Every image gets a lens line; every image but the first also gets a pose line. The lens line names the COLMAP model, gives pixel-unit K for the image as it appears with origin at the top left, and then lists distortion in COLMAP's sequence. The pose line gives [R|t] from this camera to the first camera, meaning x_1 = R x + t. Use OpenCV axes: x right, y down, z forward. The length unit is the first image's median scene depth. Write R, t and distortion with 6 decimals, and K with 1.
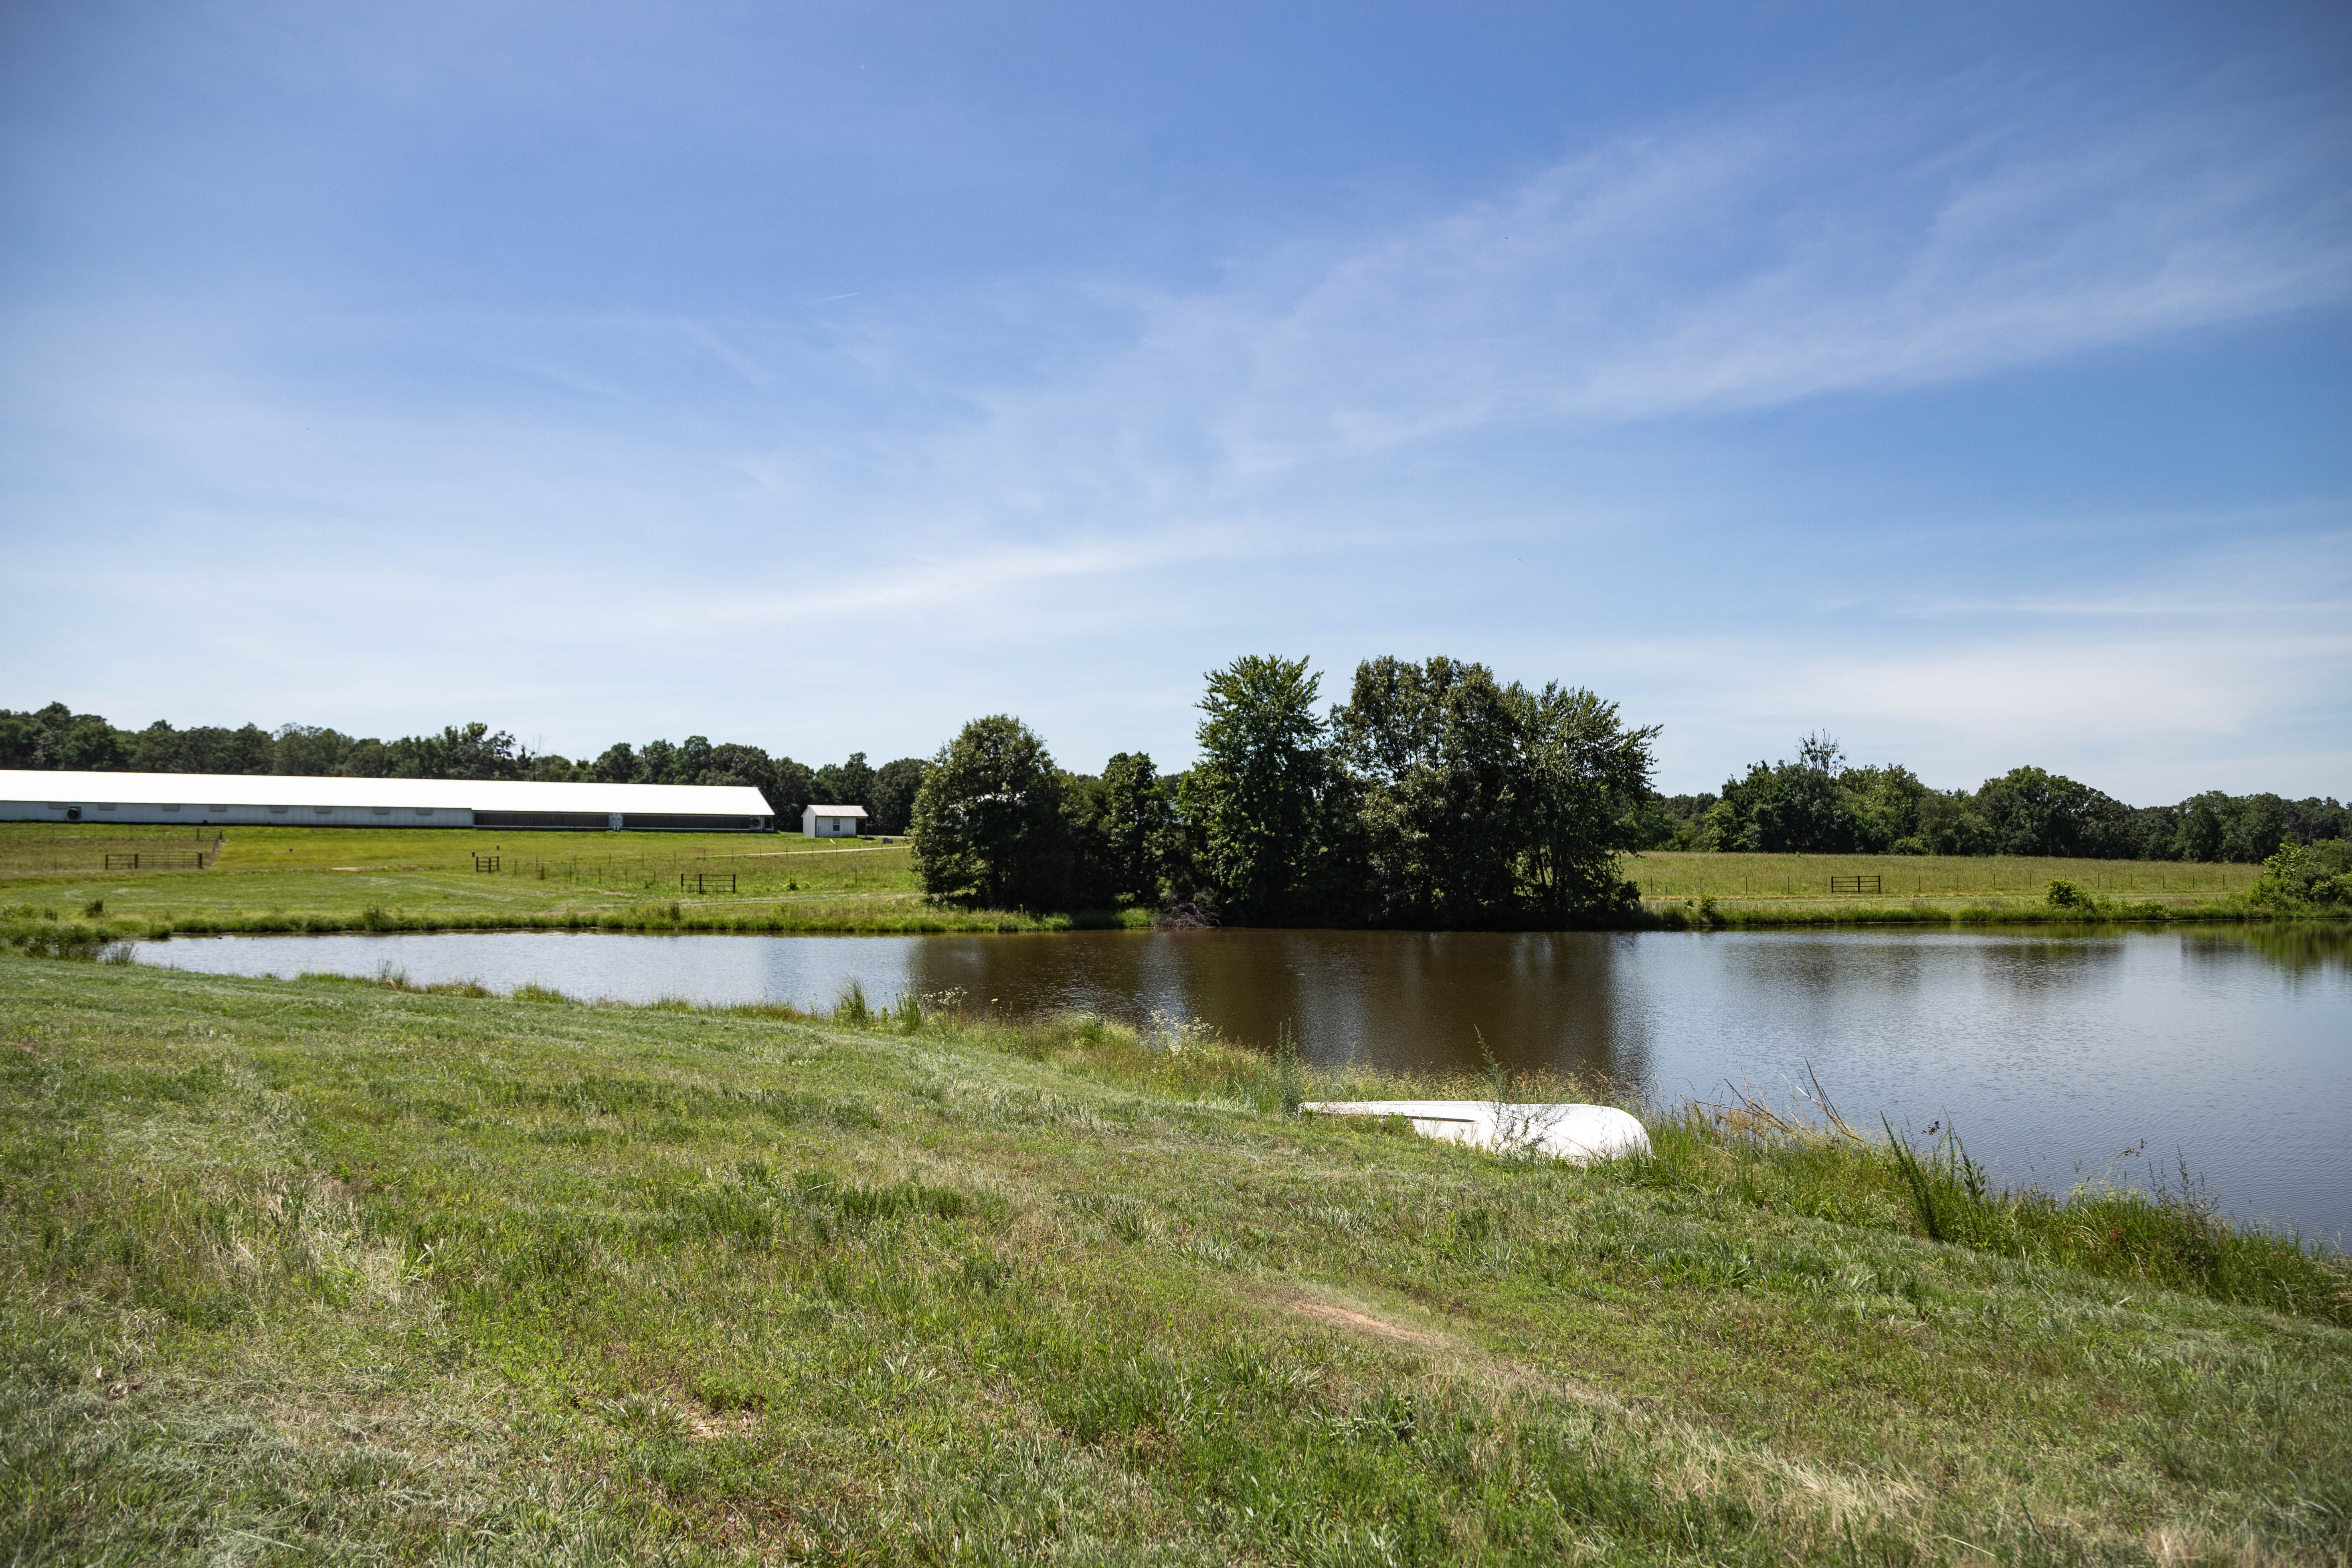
lens RADIAL K [[1683.4, 0, 1176.3], [0, 1683.4, 816.1], [0, 0, 1]] dist [-0.066277, 0.001321]
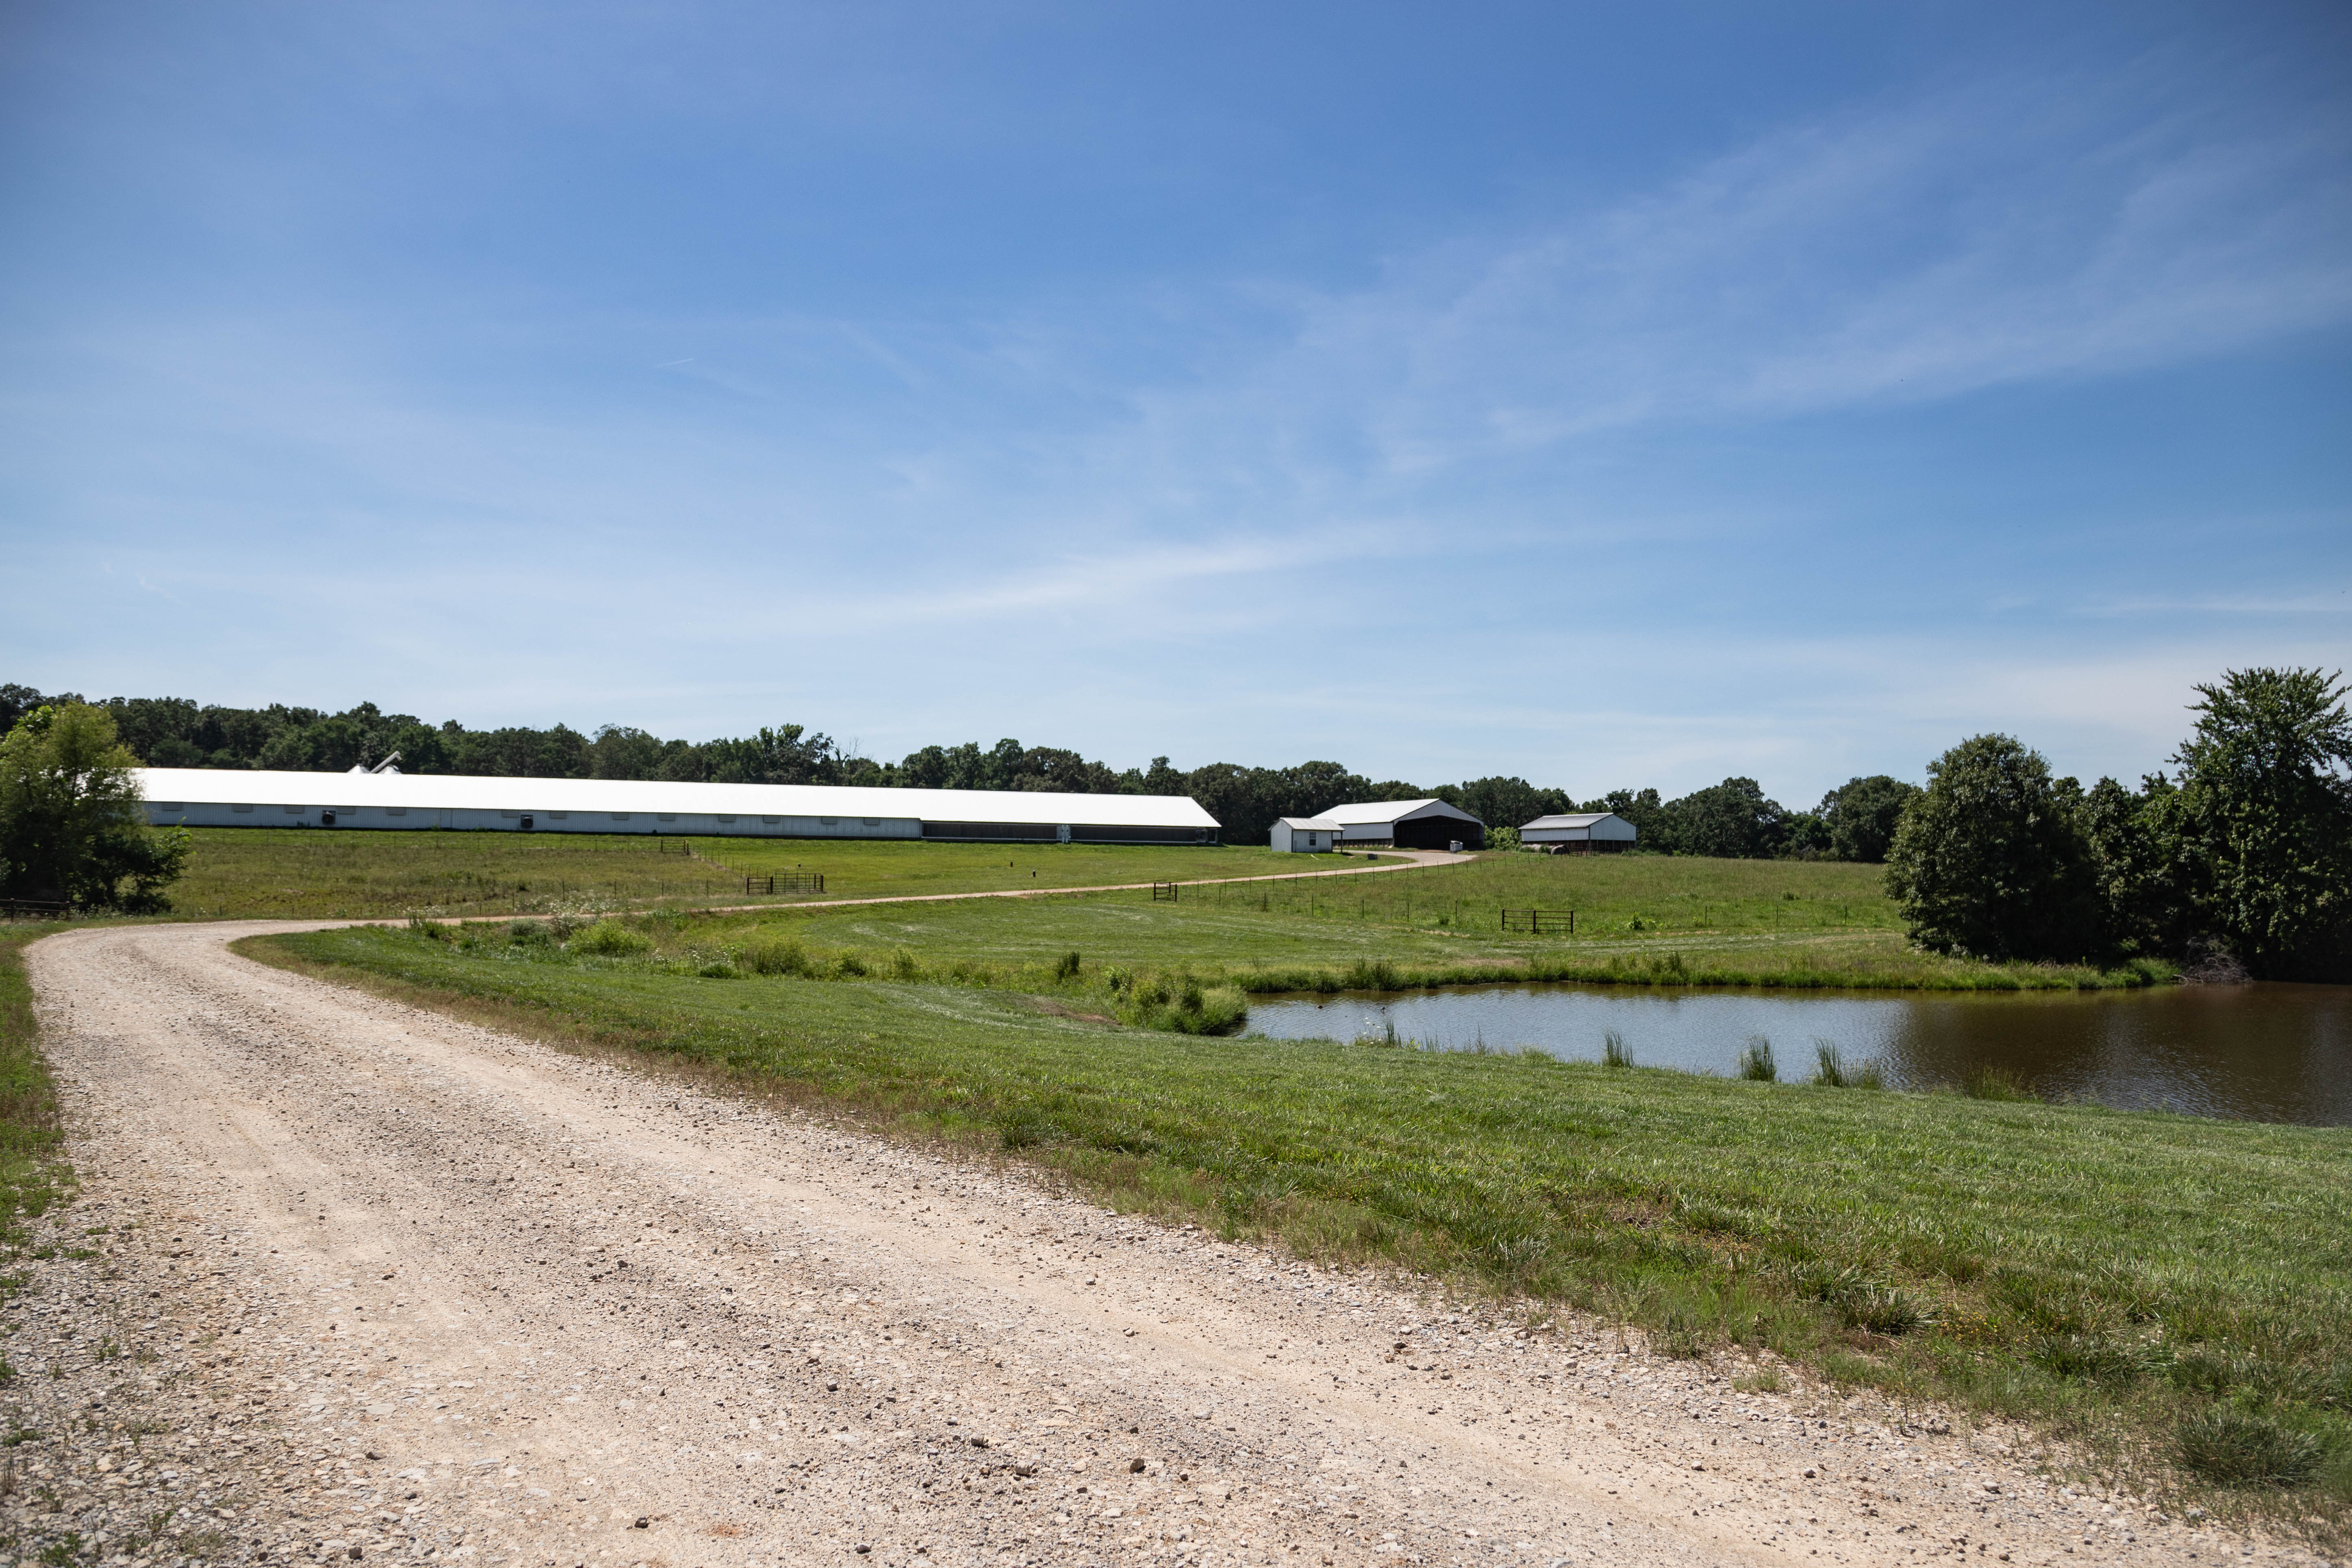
lens RADIAL K [[1685.0, 0, 1176.0], [0, 1685.0, 784.0], [0, 0, 1]] dist [-0.066002, 0.001845]
pose [[0.997753, 0.005192, -0.066805, -0.126891], [-0.006431, 0.999811, -0.018339, -0.004598], [0.066697, 0.018727, 0.997597, 0.032905]]
